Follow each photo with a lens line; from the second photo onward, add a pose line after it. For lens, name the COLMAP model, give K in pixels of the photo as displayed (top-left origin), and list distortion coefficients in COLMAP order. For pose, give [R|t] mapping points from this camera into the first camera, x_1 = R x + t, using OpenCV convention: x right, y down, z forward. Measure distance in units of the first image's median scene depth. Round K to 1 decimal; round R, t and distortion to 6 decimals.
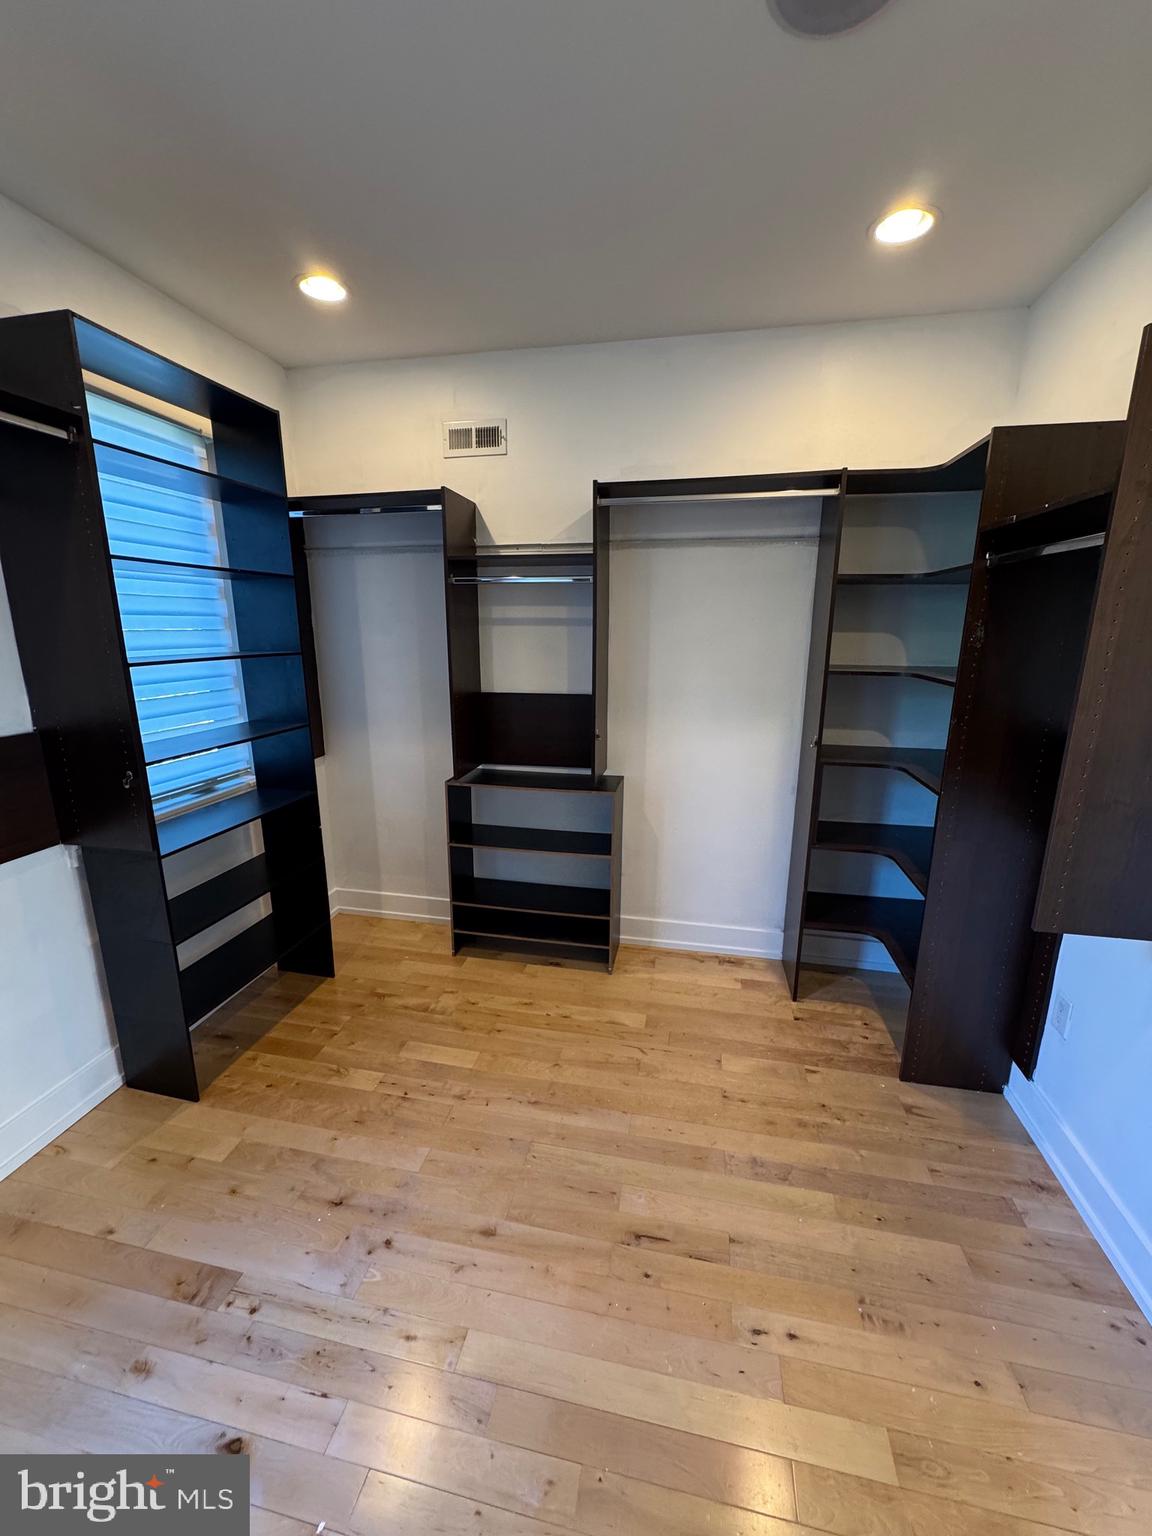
lens RADIAL K [[613.6, 0, 574.3], [0, 613.6, 772.5], [0, 0, 1]] dist [-0.001591, 0.000258]
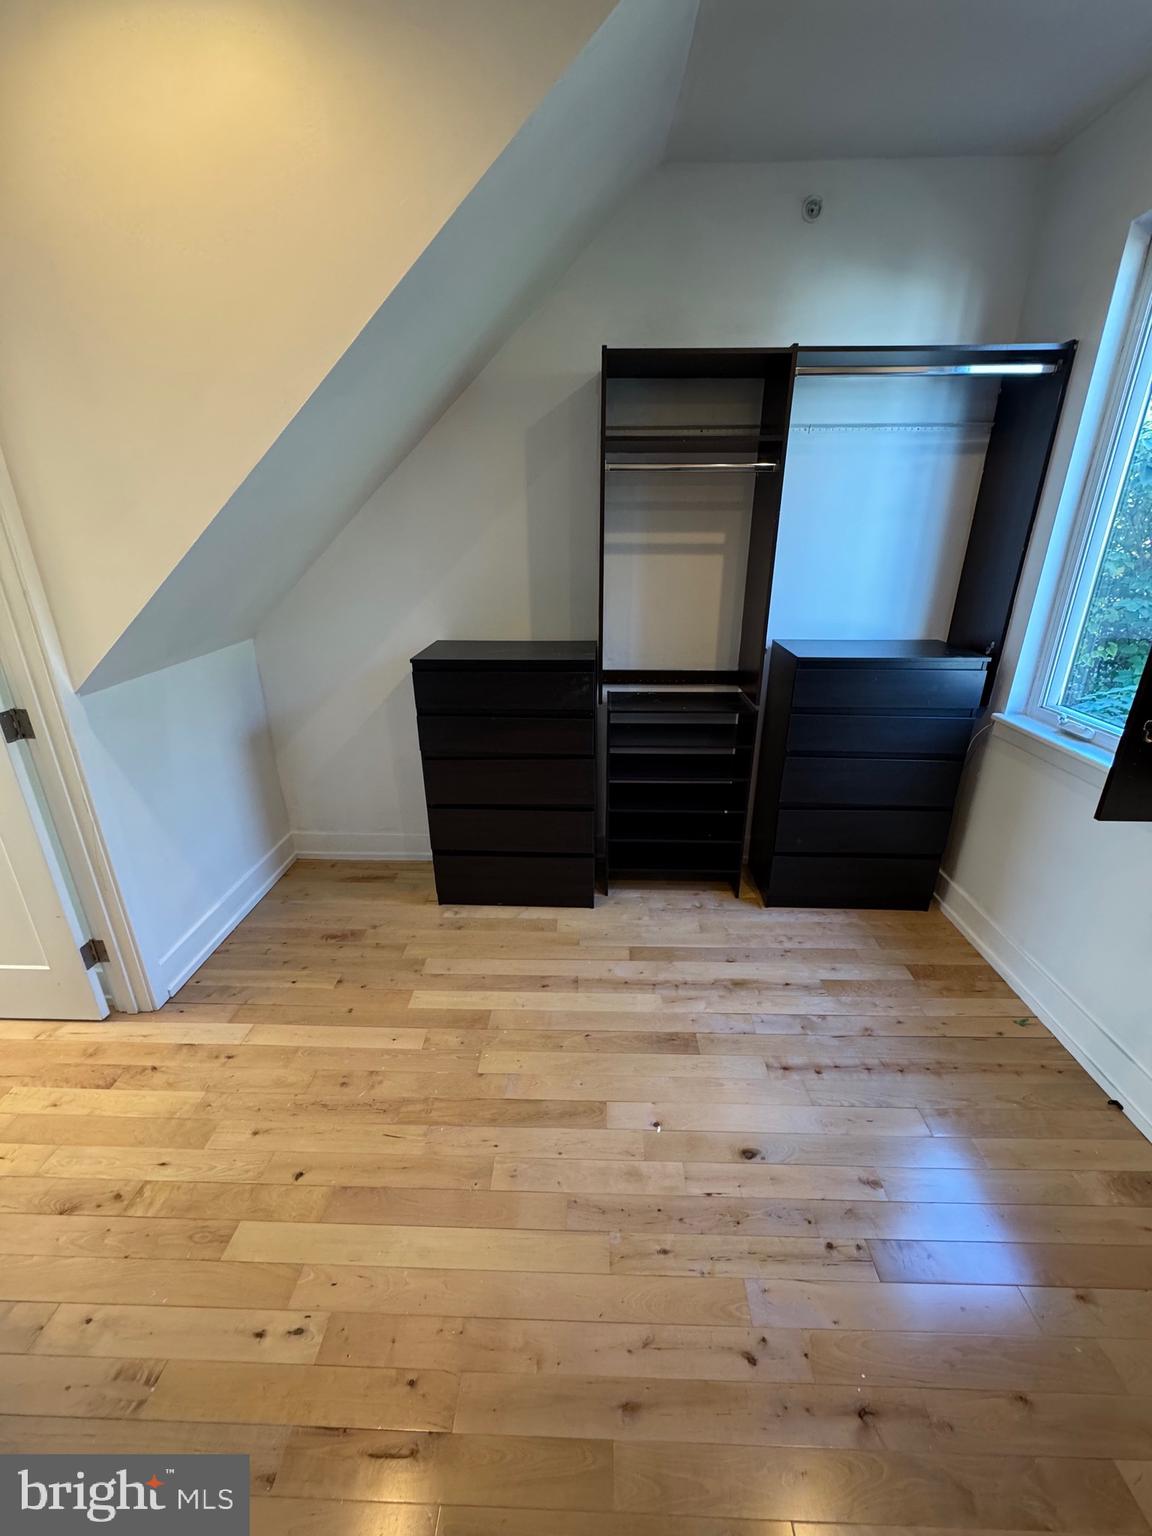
lens RADIAL K [[613.6, 0, 576.2], [0, 613.6, 769.6], [0, 0, 1]] dist [-0.001591, 0.000258]
pose [[-0.984307, 0.067488, -0.163049, -0.014115], [-0.034361, 0.832990, 0.552220, -0.284988], [0.173086, 0.549156, -0.817599, 1.303101]]
